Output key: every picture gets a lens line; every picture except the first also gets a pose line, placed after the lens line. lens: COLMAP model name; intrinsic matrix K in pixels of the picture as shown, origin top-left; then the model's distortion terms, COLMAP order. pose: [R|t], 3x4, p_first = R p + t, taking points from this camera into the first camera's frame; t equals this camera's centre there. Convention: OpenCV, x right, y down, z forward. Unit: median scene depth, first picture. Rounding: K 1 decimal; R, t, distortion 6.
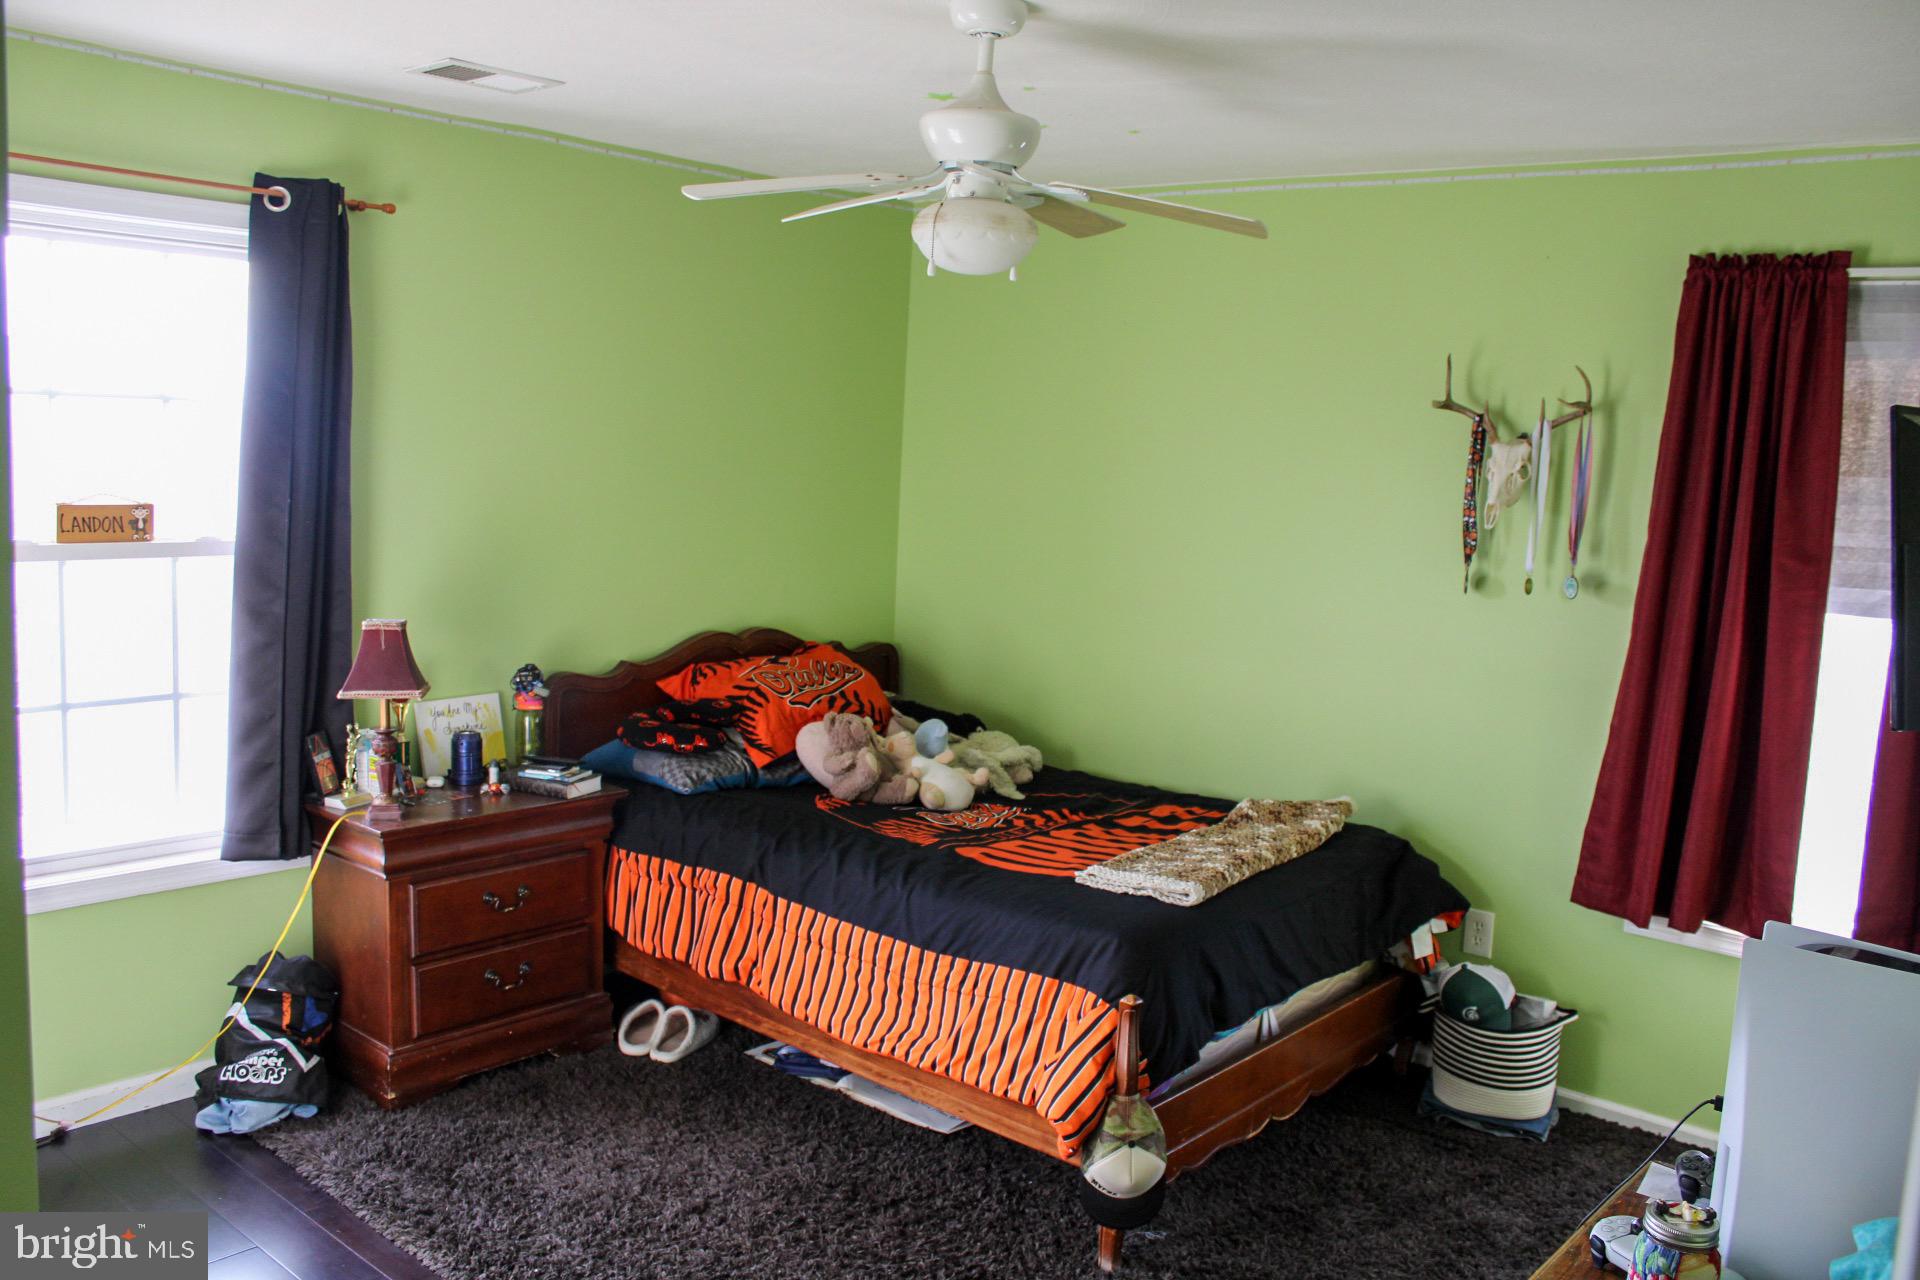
lens RADIAL K [[1627.7, 0, 960.0], [0, 1627.7, 640.0], [0, 0, 1]] dist [-0.161765, 0.212315]
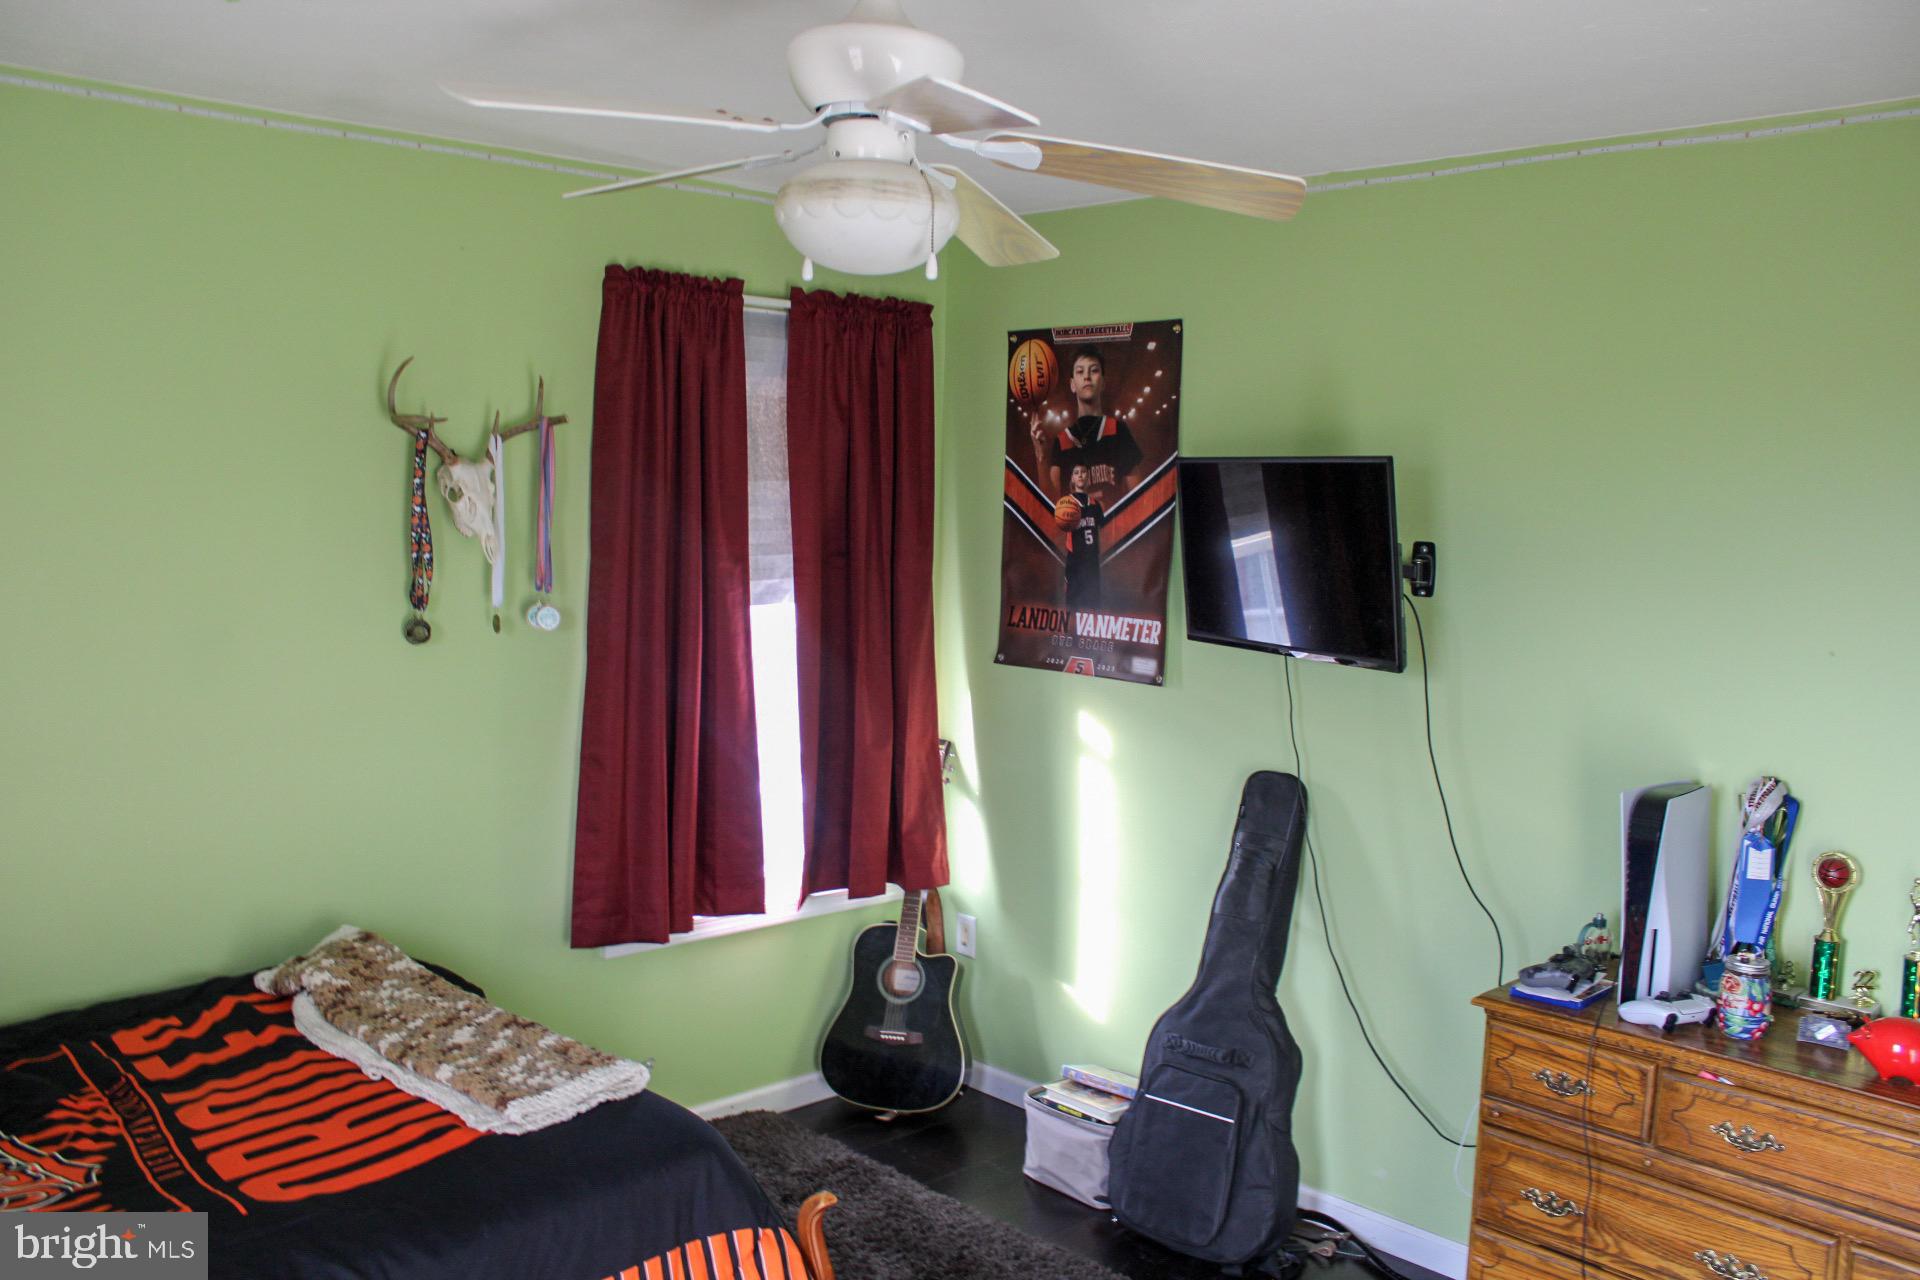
lens RADIAL K [[1627.7, 0, 960.0], [0, 1627.7, 640.0], [0, 0, 1]] dist [-0.161765, 0.212315]
pose [[0.093059, -0.141438, 0.985563, -0.506669], [0.106728, 0.985573, 0.131362, -0.116113], [-0.989924, 0.092962, 0.106812, 0.674874]]
